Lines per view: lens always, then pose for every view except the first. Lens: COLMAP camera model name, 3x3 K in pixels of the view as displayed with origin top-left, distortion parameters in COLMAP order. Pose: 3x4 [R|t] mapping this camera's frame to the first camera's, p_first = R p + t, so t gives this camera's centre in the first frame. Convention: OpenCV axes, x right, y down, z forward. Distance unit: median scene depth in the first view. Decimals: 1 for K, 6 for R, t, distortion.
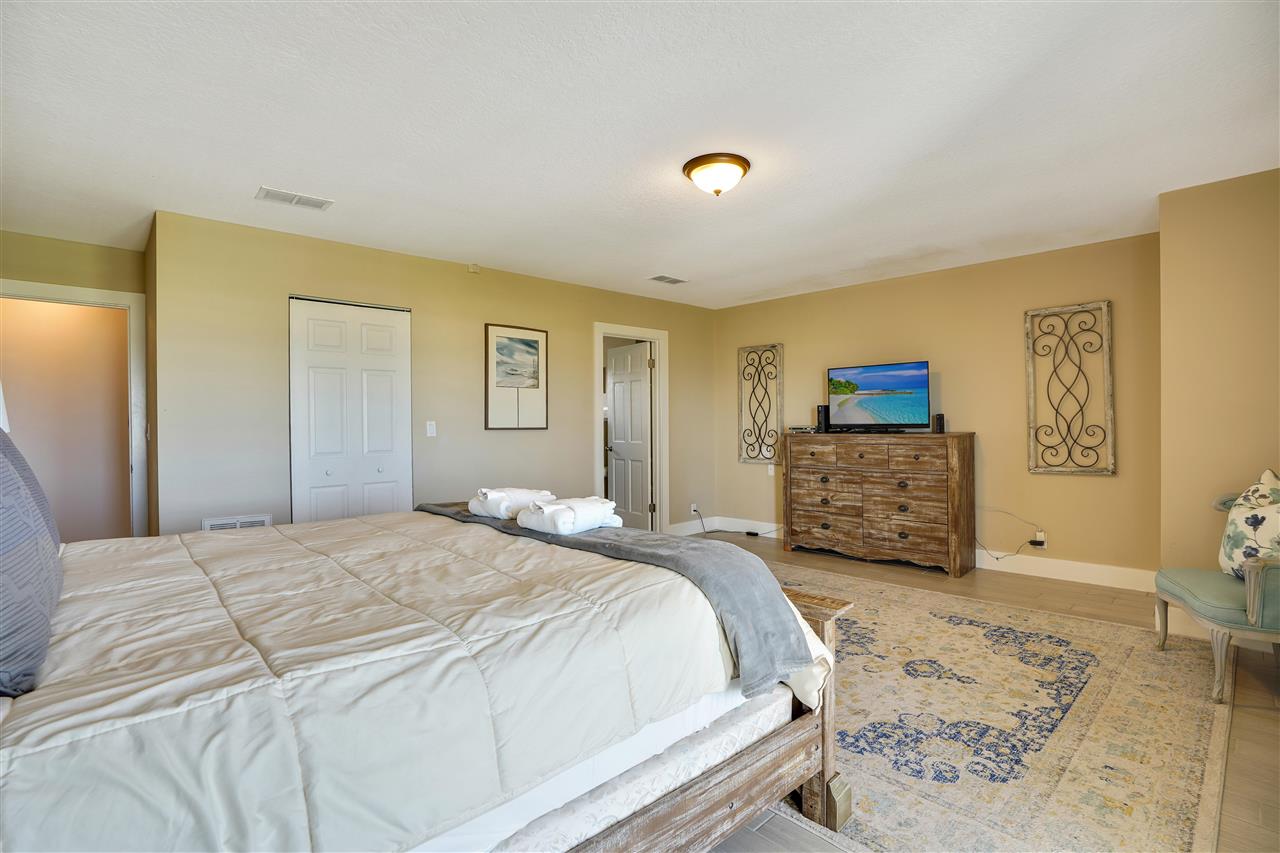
lens RADIAL K [[611.2, 0, 640.1], [0, 611.2, 418.1], [0, 0, 1]] dist [0.001143, 0.000067]
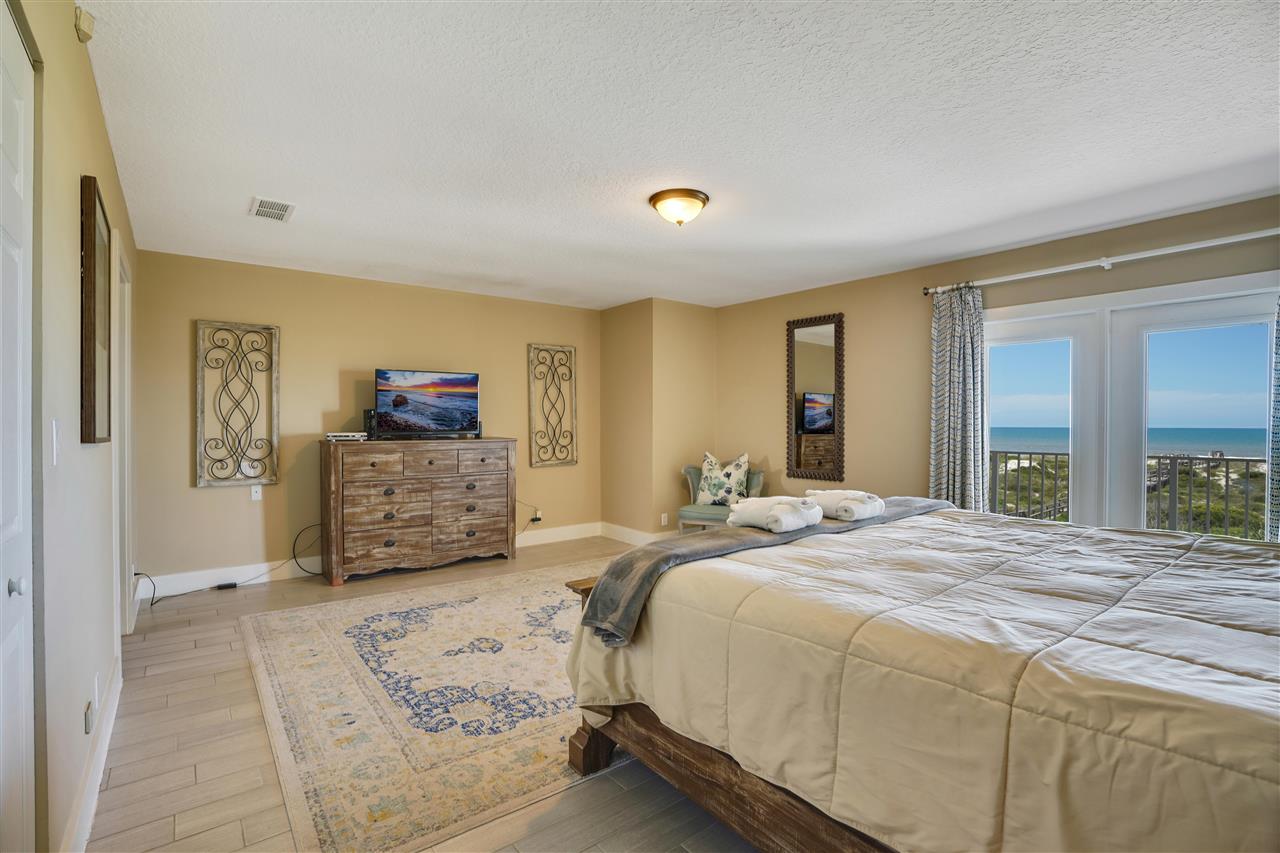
lens RADIAL K [[605.3, 0, 636.2], [0, 605.3, 428.2], [0, 0, 1]] dist [-0.072611, 0.027996]
pose [[0.106793, 0.011327, 0.994217, -0.564370], [0.002527, 0.999929, -0.011663, 0.019262], [-0.994278, 0.003758, 0.106756, 0.576011]]
